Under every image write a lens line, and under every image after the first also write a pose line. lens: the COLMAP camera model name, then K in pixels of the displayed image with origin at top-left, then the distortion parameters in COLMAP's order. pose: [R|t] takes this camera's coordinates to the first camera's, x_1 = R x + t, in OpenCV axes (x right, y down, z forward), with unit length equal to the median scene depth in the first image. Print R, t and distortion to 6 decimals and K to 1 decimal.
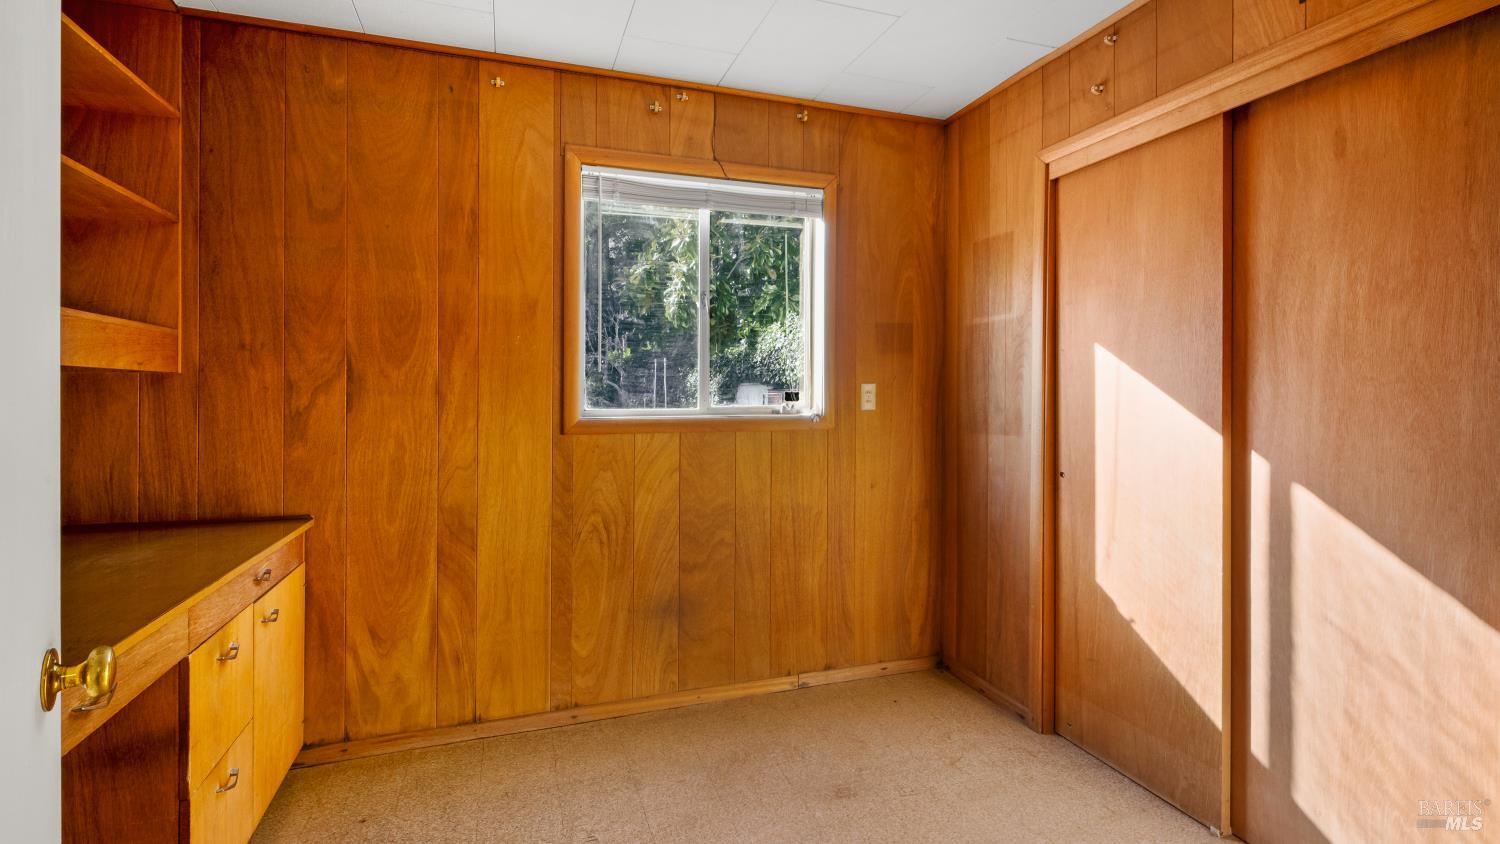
lens RADIAL K [[683.3, 0, 745.0], [0, 683.3, 388.8], [0, 0, 1]] dist [0.010359, -0.000822]
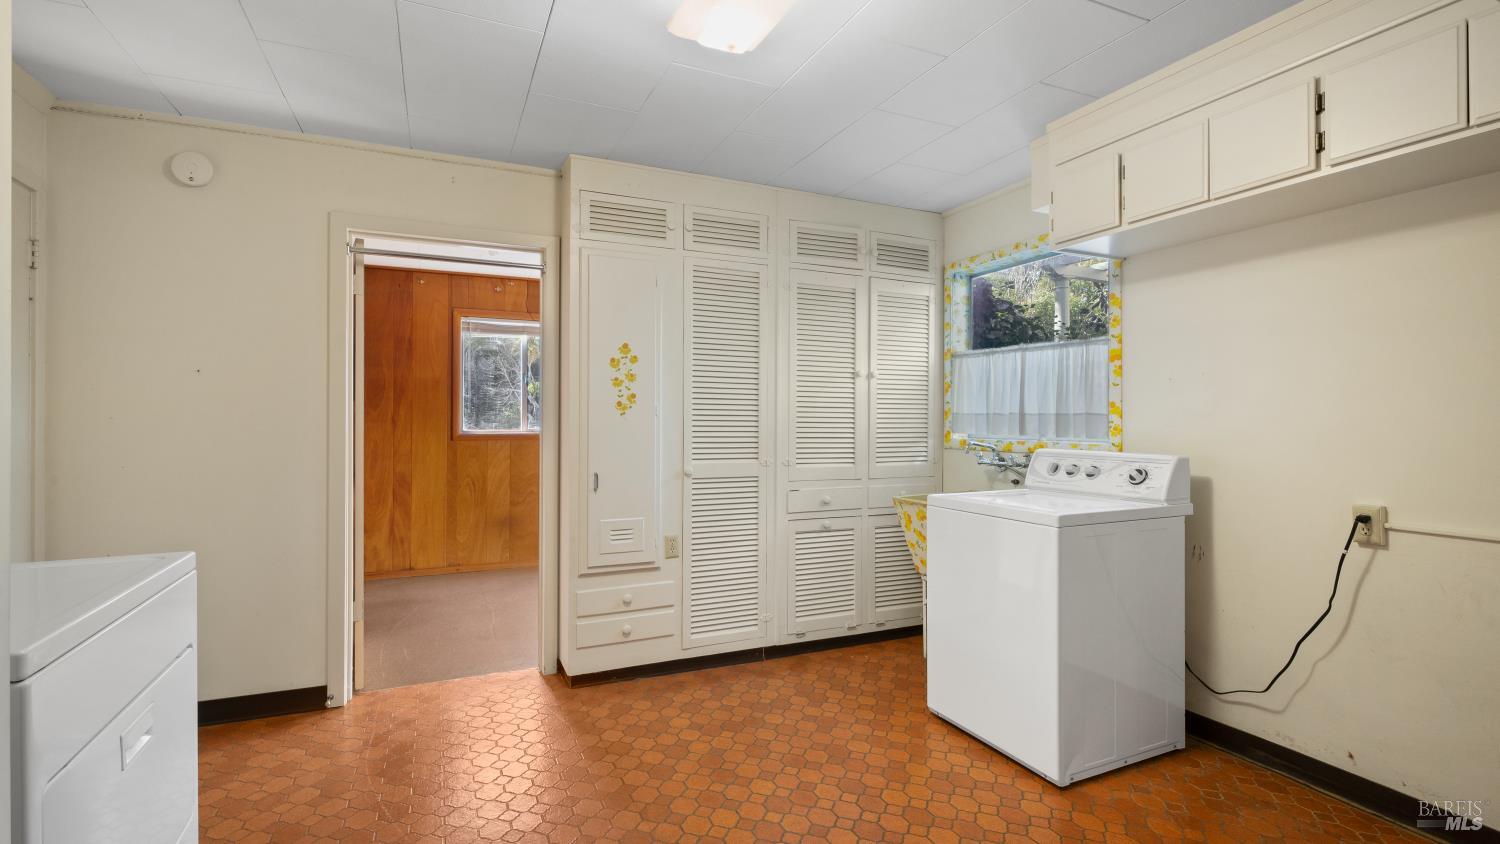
lens RADIAL K [[683.3, 0, 749.2], [0, 683.3, 422.0], [0, 0, 1]] dist [0.010359, -0.000822]
pose [[0.995981, 0.000335, 0.089567, 0.484636], [-0.000373, 1.000000, 0.000401, 0.006281], [-0.089567, -0.000433, 0.995981, -1.268254]]
